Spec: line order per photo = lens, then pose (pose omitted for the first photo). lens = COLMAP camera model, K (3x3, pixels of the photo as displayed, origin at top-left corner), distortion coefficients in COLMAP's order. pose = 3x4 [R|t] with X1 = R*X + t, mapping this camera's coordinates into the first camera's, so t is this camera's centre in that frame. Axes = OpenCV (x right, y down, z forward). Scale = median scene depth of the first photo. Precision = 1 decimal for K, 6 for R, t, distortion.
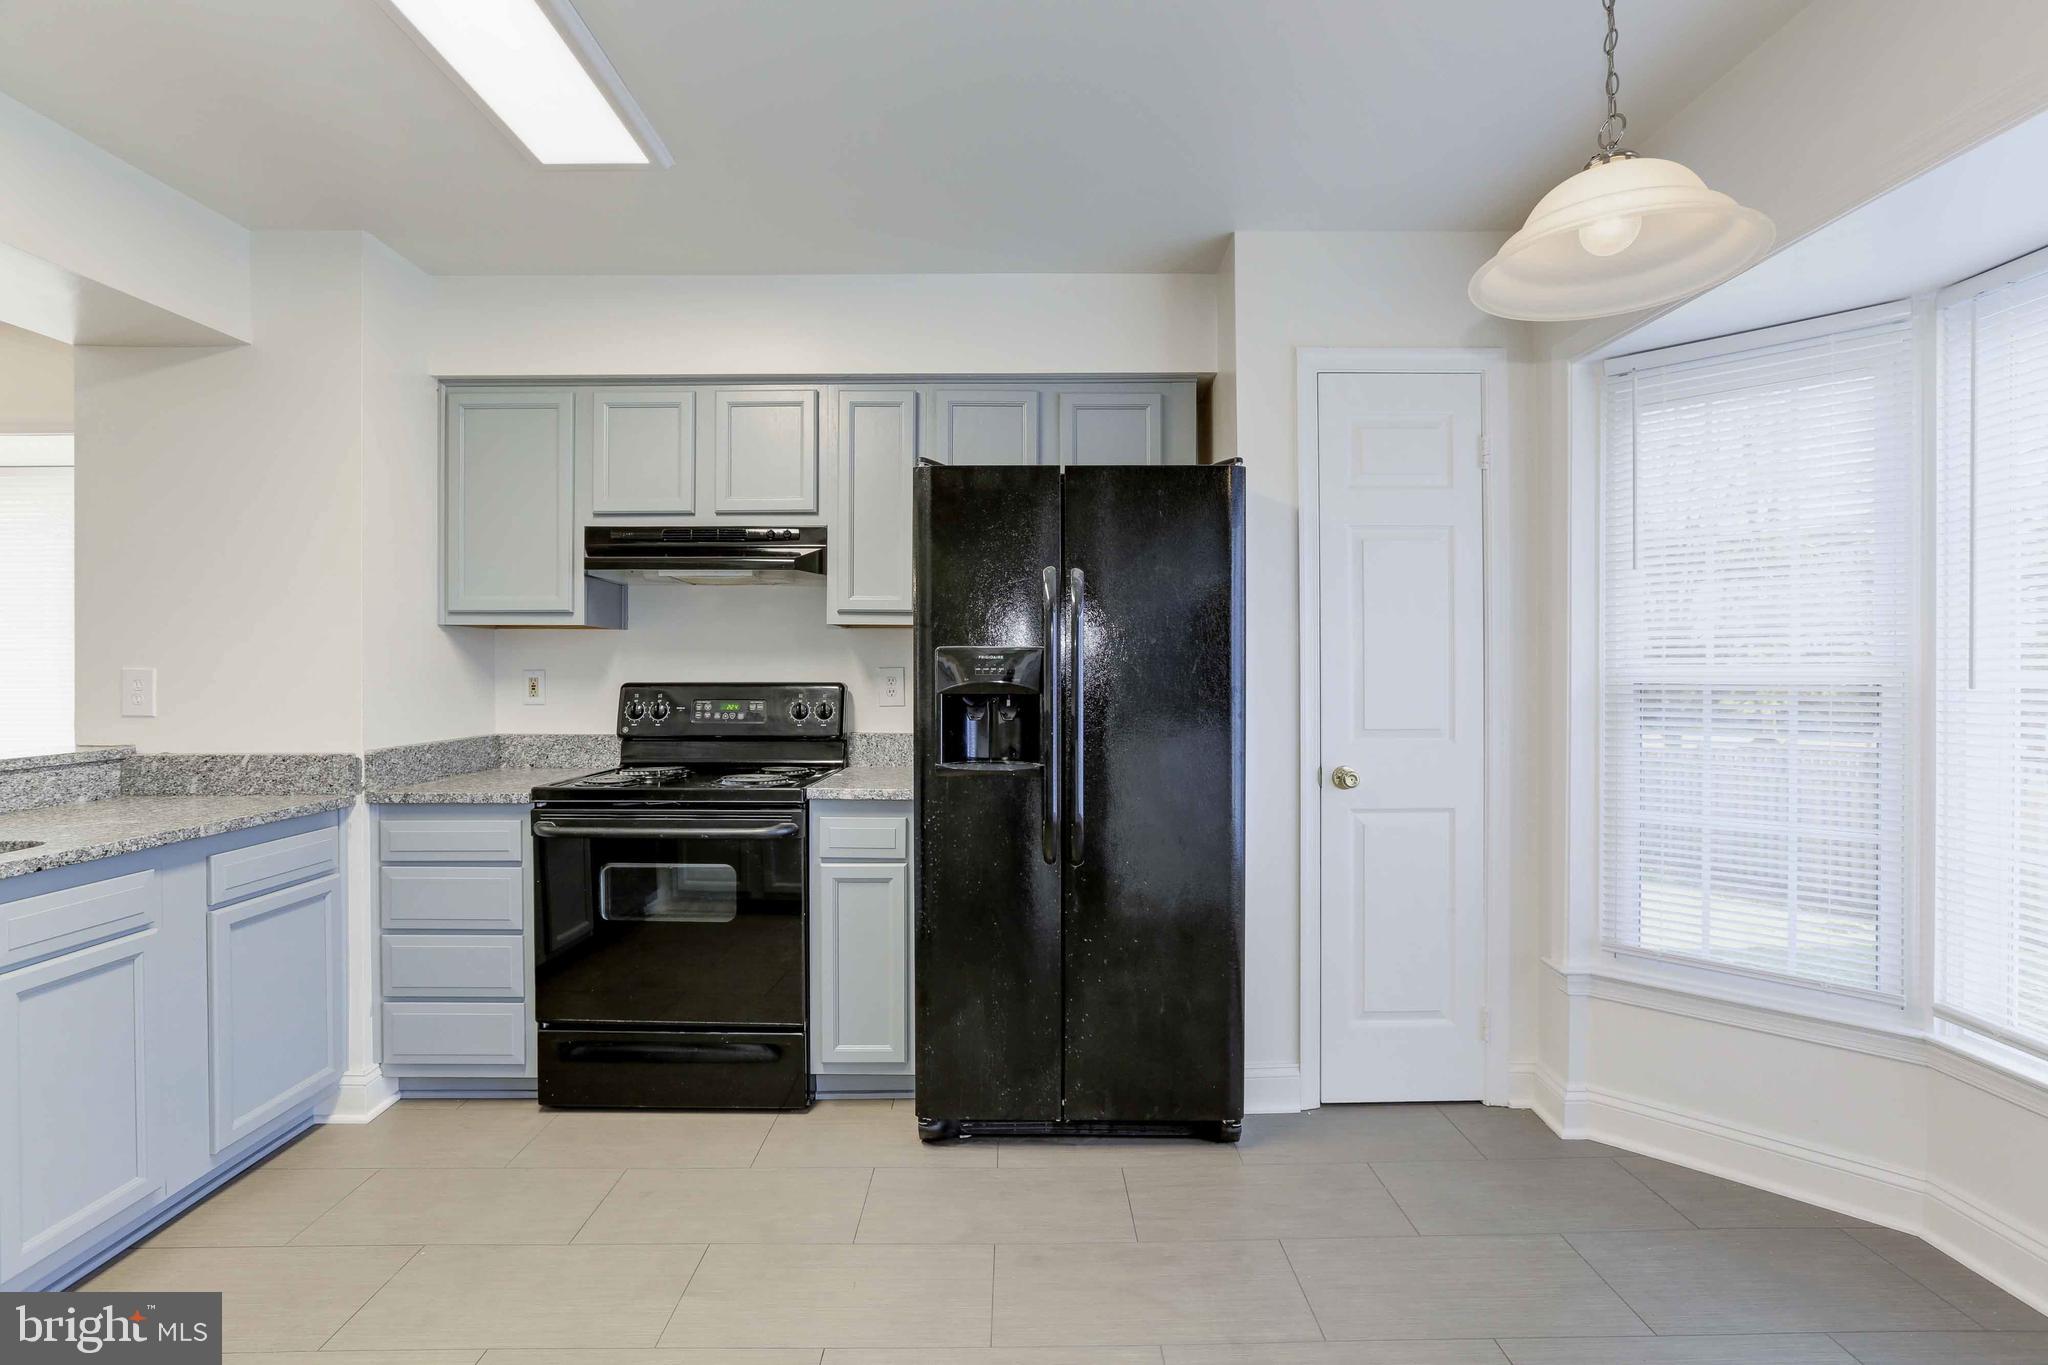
lens RADIAL K [[940.7, 0, 1023.8], [0, 940.7, 676.9], [0, 0, 1]] dist [-0.000797, 0.000766]
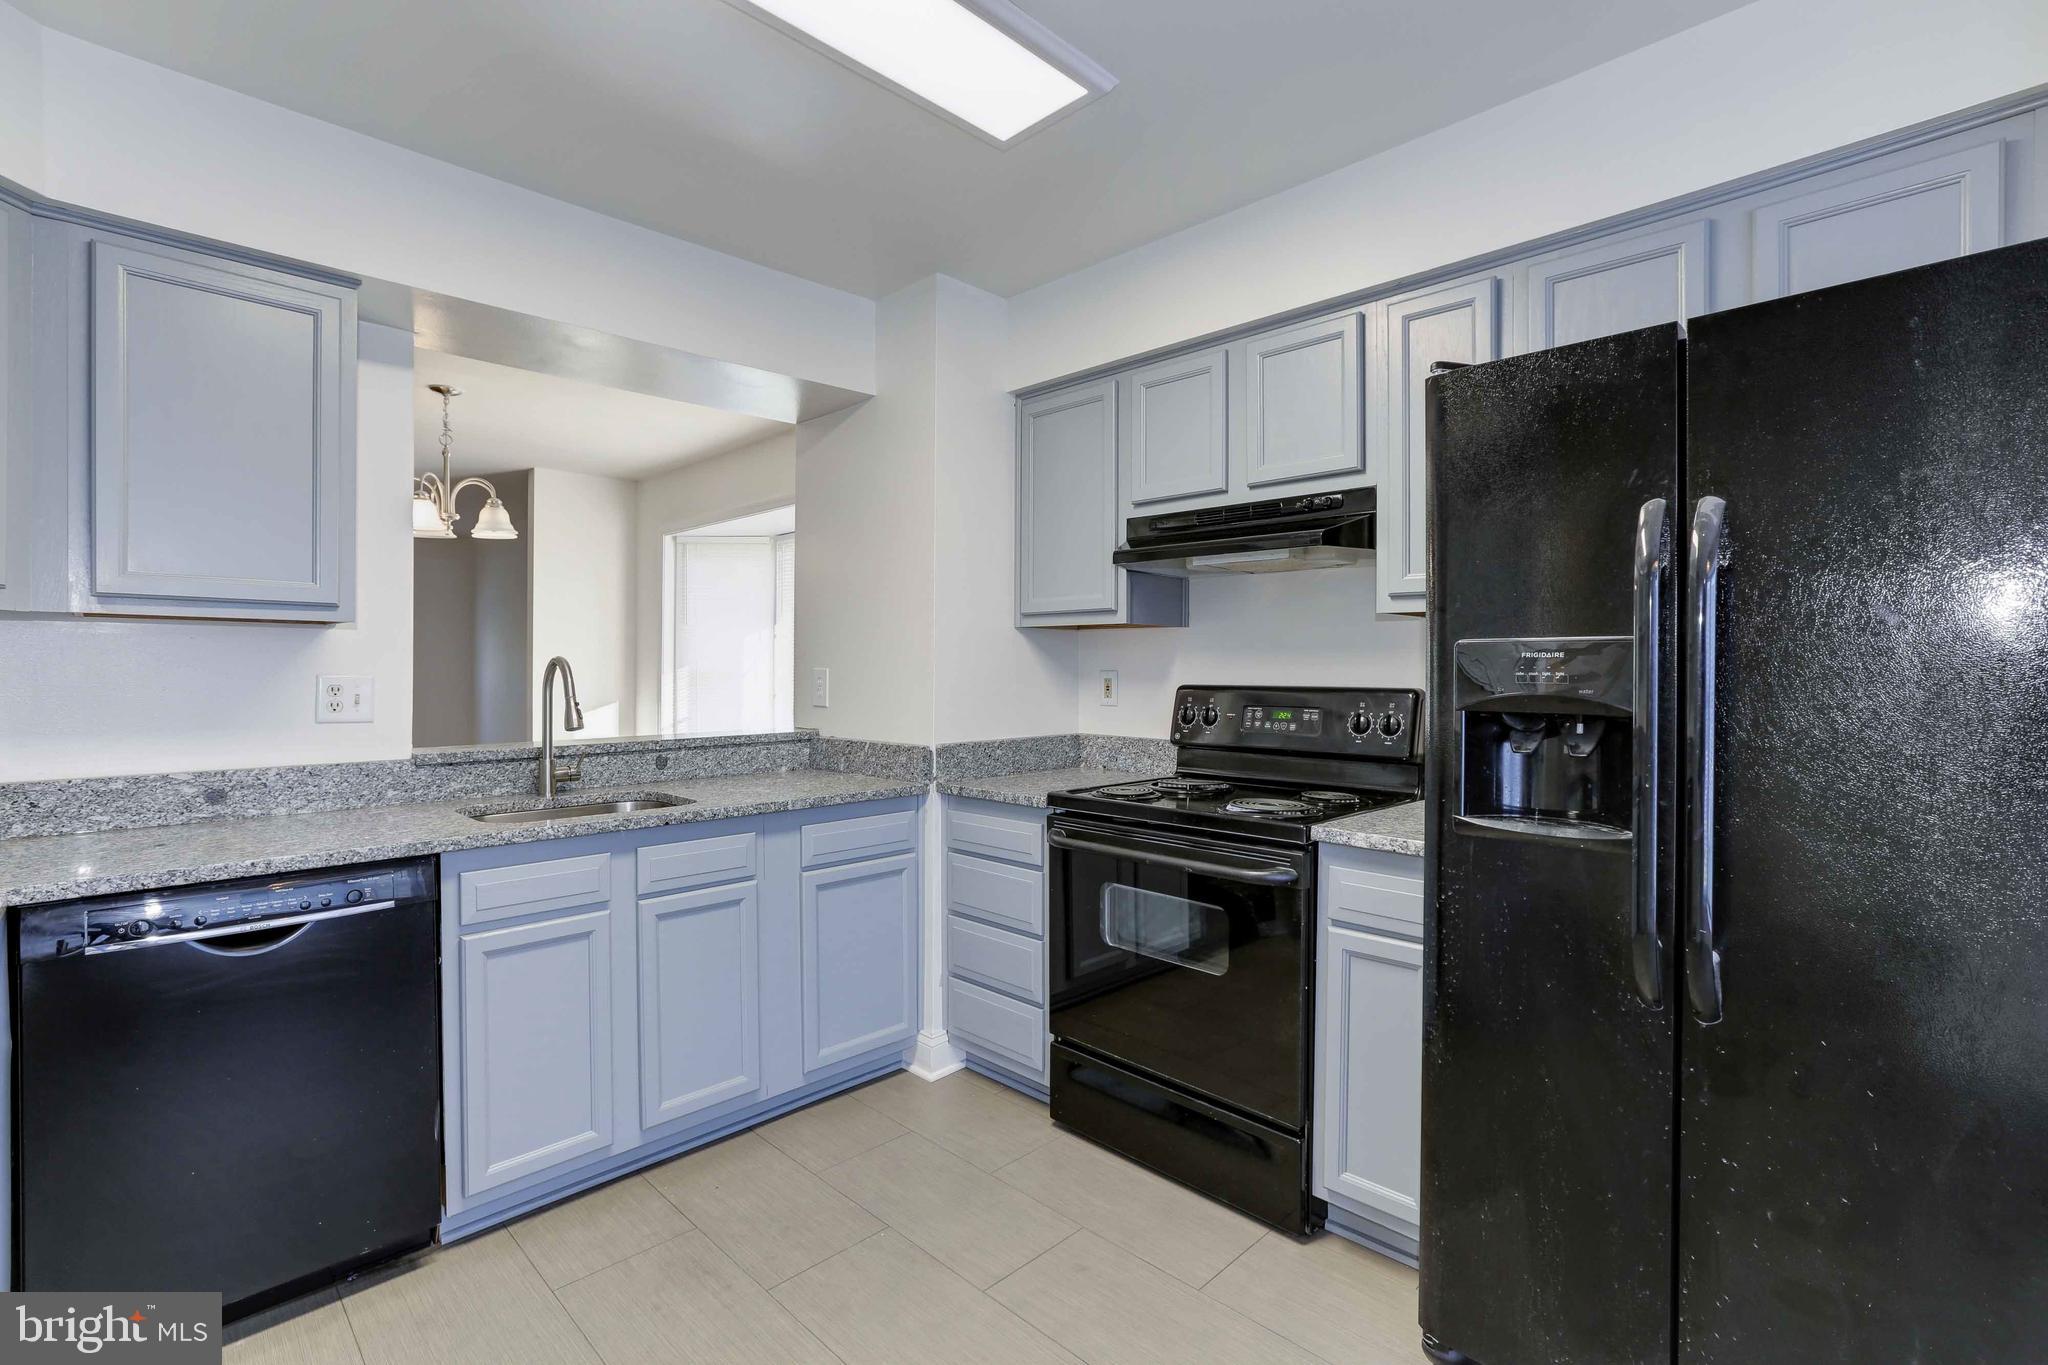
lens RADIAL K [[948.4, 0, 1024.5], [0, 948.4, 673.3], [0, 0, 1]] dist [-0.055112, 0.051907]
pose [[0.706148, 0.006438, -0.708035, 0.147957], [-0.008256, 0.999966, 0.000858, -0.005583], [0.708017, 0.005240, 0.706176, 0.285125]]
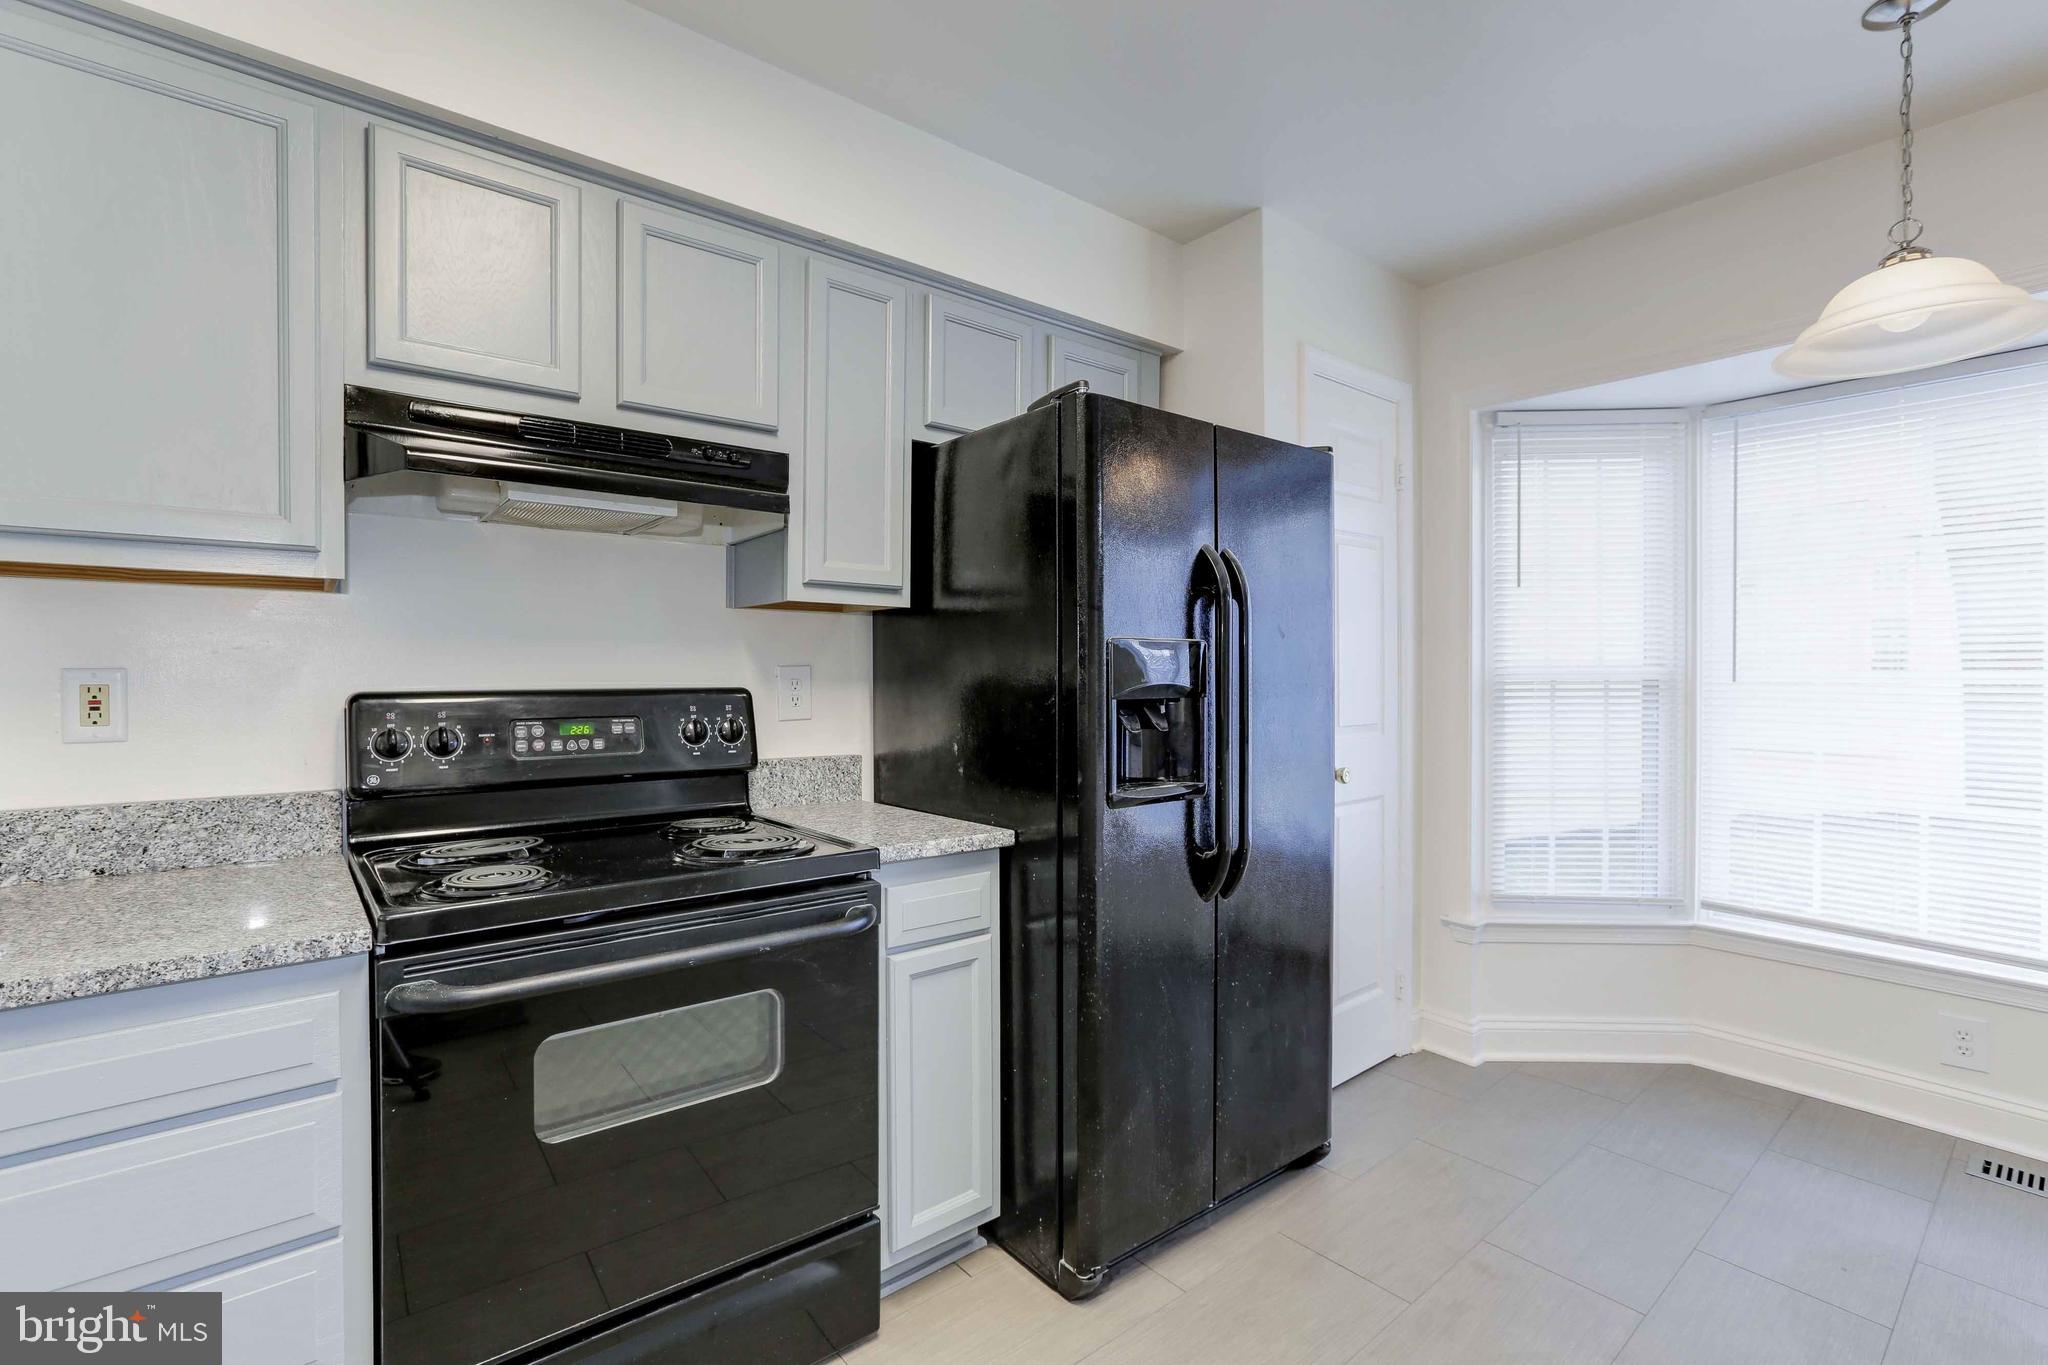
lens RADIAL K [[937.7, 0, 1059.1], [0, 937.7, 678.3], [0, 0, 1]] dist [-0.000038, 0.000189]
pose [[0.767754, -0.005540, 0.640720, -0.549415], [0.005012, 0.999984, 0.002640, -0.001462], [-0.640725, 0.001185, 0.767770, 0.406497]]
